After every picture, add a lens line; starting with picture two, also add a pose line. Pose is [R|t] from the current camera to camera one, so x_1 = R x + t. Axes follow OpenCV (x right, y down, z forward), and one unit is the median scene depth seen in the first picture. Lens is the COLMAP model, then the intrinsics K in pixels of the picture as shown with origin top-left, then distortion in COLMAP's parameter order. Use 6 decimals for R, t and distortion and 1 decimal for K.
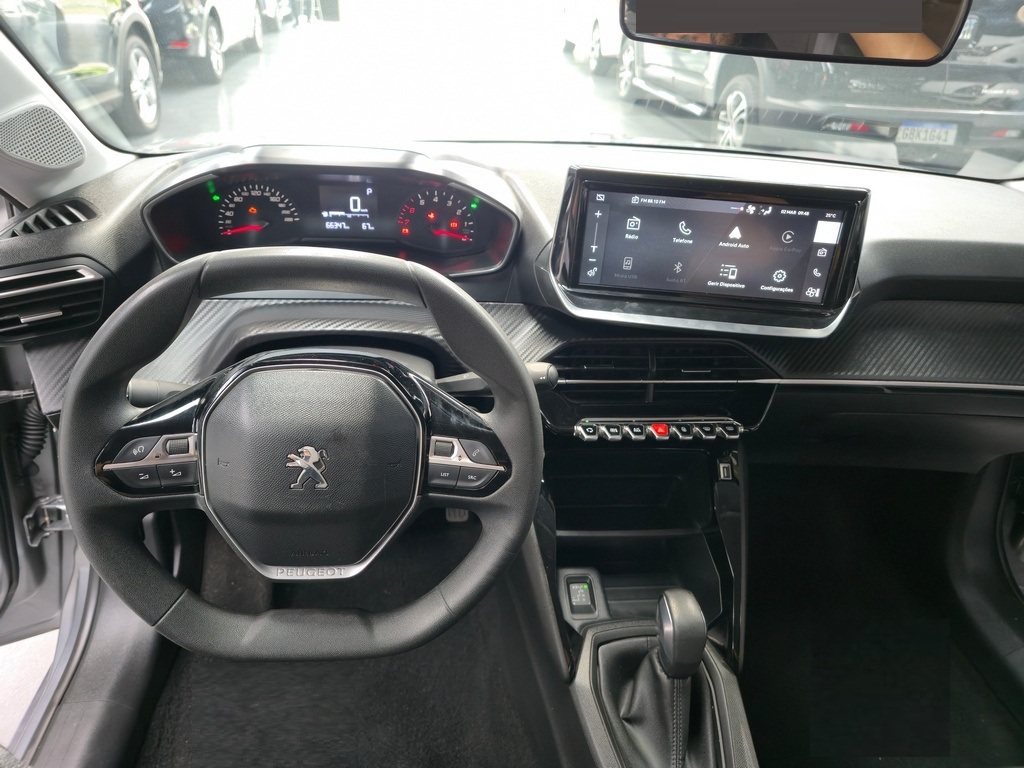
lens RADIAL K [[687.2, 0, 512.0], [0, 687.2, 384.0], [0, 0, 1]] dist [0.065401, -0.089372]
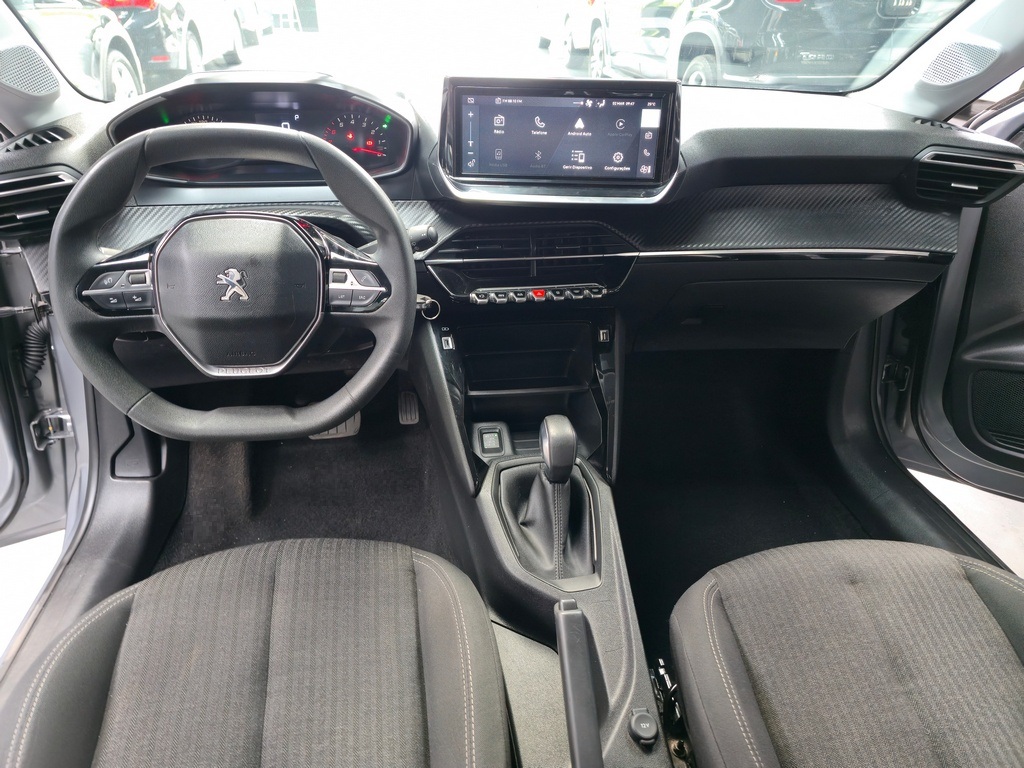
lens RADIAL K [[674.3, 0, 512.0], [0, 674.3, 384.0], [0, 0, 1]] dist [0.064570, -0.077477]
pose [[0.998433, -0.055873, 0.003239, 0.162429], [0.055851, 0.998417, 0.006674, 0.231588], [-0.003607, -0.006483, 0.999972, -0.233315]]
